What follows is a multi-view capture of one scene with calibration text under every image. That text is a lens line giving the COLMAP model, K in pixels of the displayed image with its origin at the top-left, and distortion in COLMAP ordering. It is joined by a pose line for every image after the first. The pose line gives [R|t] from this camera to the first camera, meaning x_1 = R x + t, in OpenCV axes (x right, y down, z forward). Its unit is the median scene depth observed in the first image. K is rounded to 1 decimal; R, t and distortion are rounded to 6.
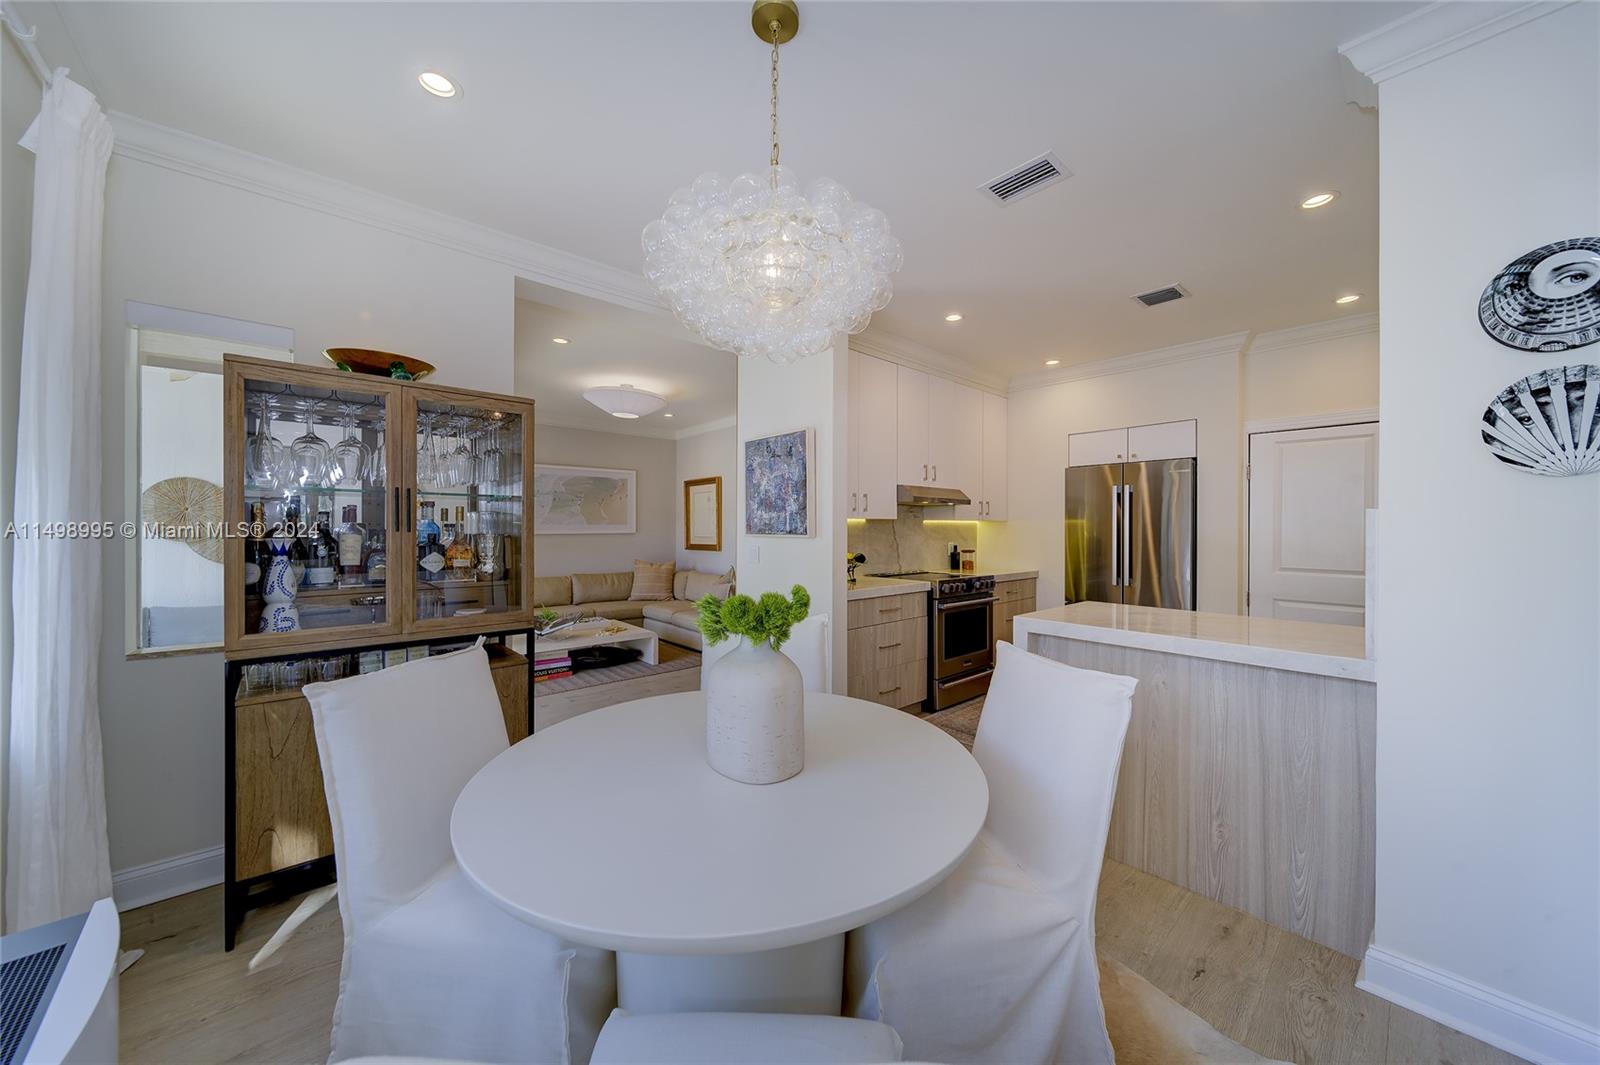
lens RADIAL K [[564.2, 0, 795.6], [0, 564.2, 534.9], [0, 0, 1]] dist [-0.009721, 0.001386]
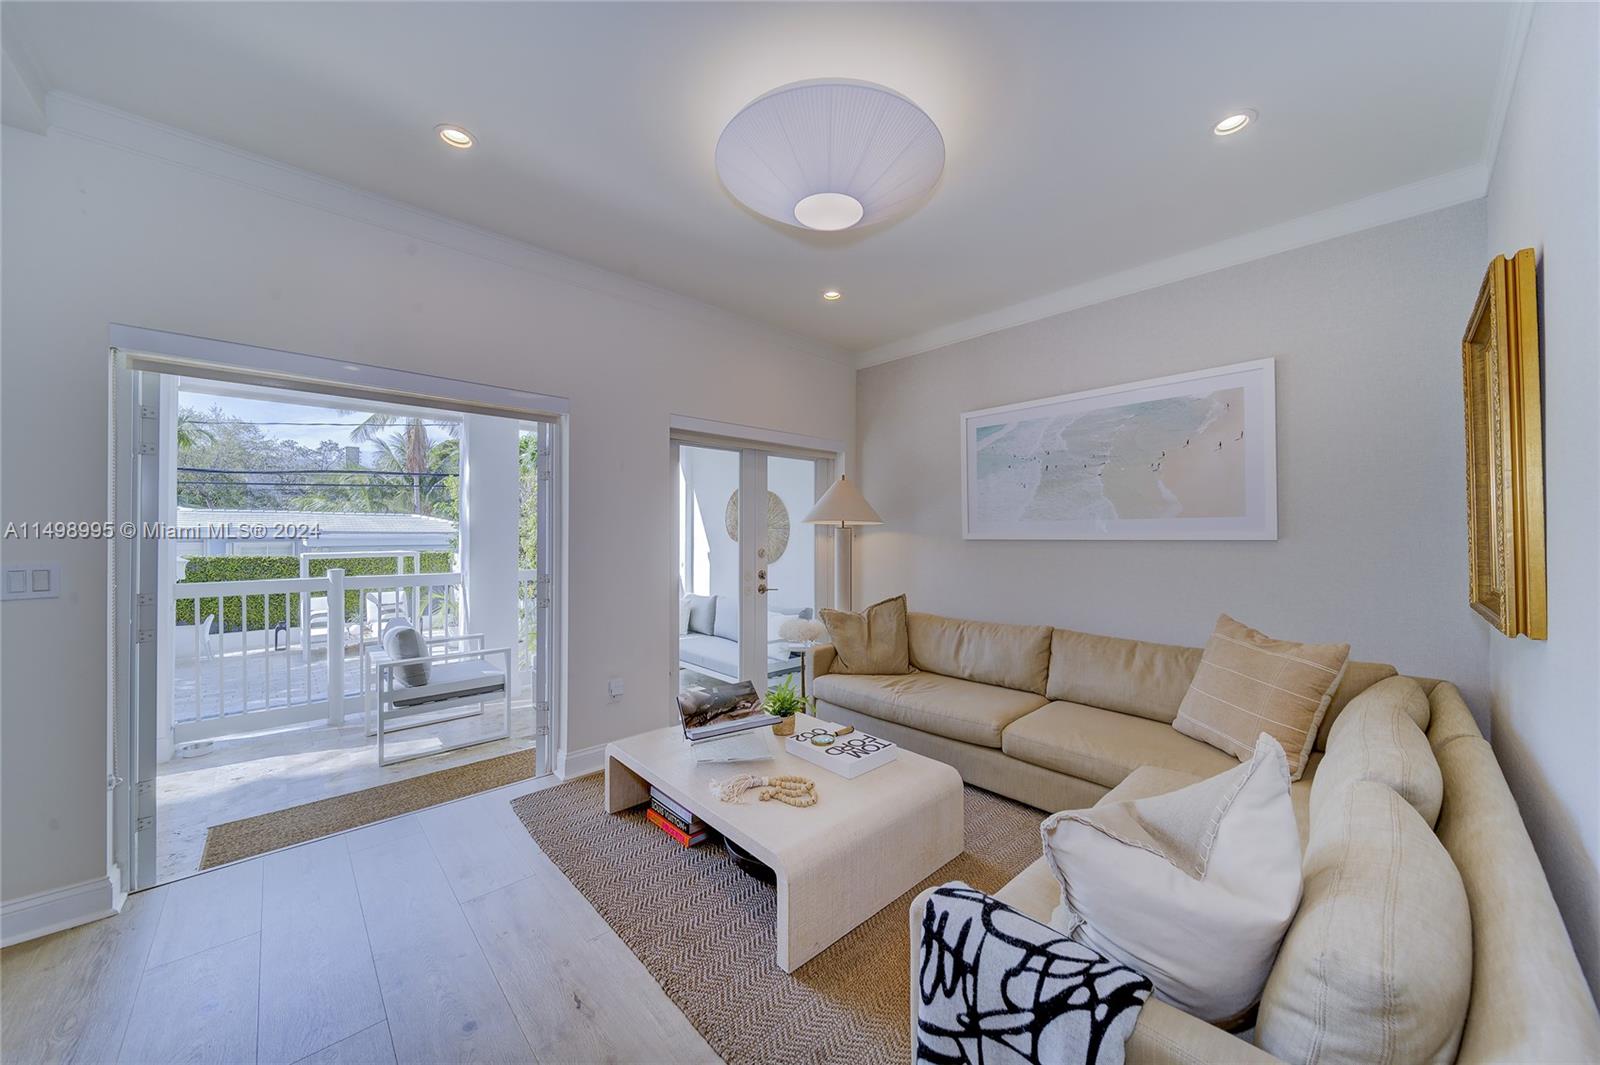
lens RADIAL K [[564.2, 0, 804.1], [0, 564.2, 529.0], [0, 0, 1]] dist [-0.009721, 0.001386]
pose [[0.028582, -0.014251, -0.999490, 0.045894], [0.002244, 0.999897, -0.014192, -0.005828], [0.999589, -0.001837, 0.028611, 0.742881]]
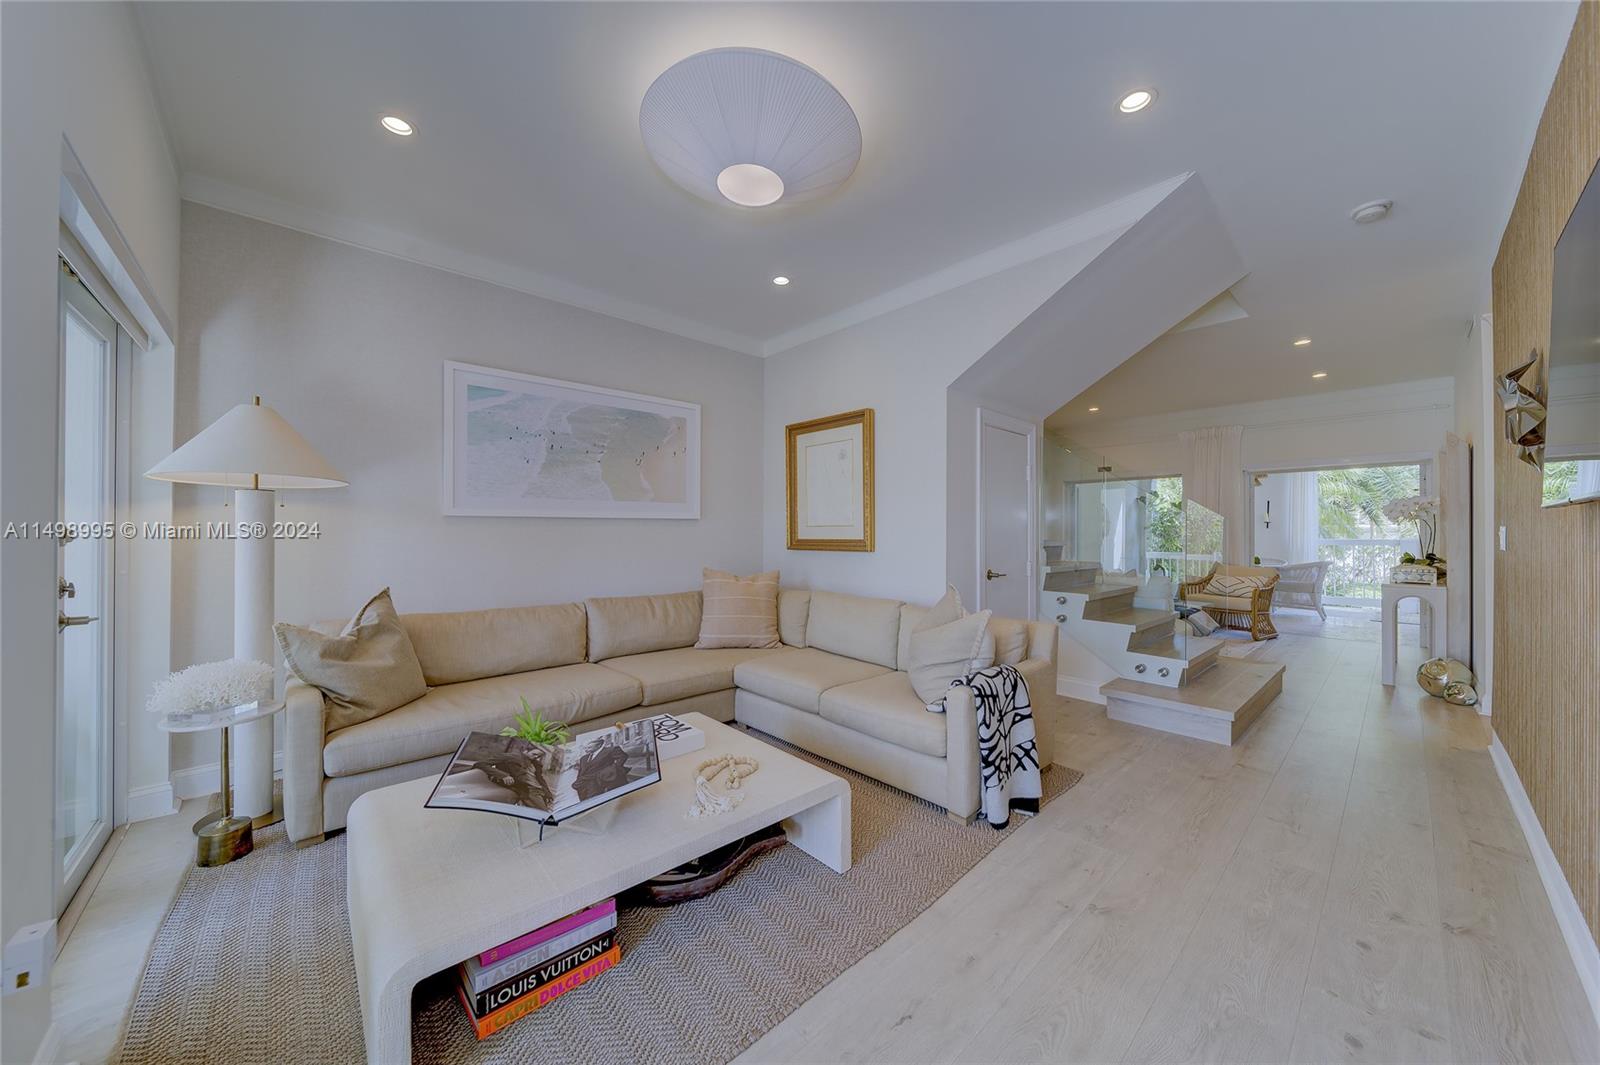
lens RADIAL K [[564.2, 0, 805.7], [0, 564.2, 530.7], [0, 0, 1]] dist [-0.009721, 0.001386]
pose [[0.999274, -0.003485, 0.037943, -0.213790], [0.003597, 0.999989, -0.002882, 0.010272], [-0.037932, 0.003016, 0.999276, 0.475843]]
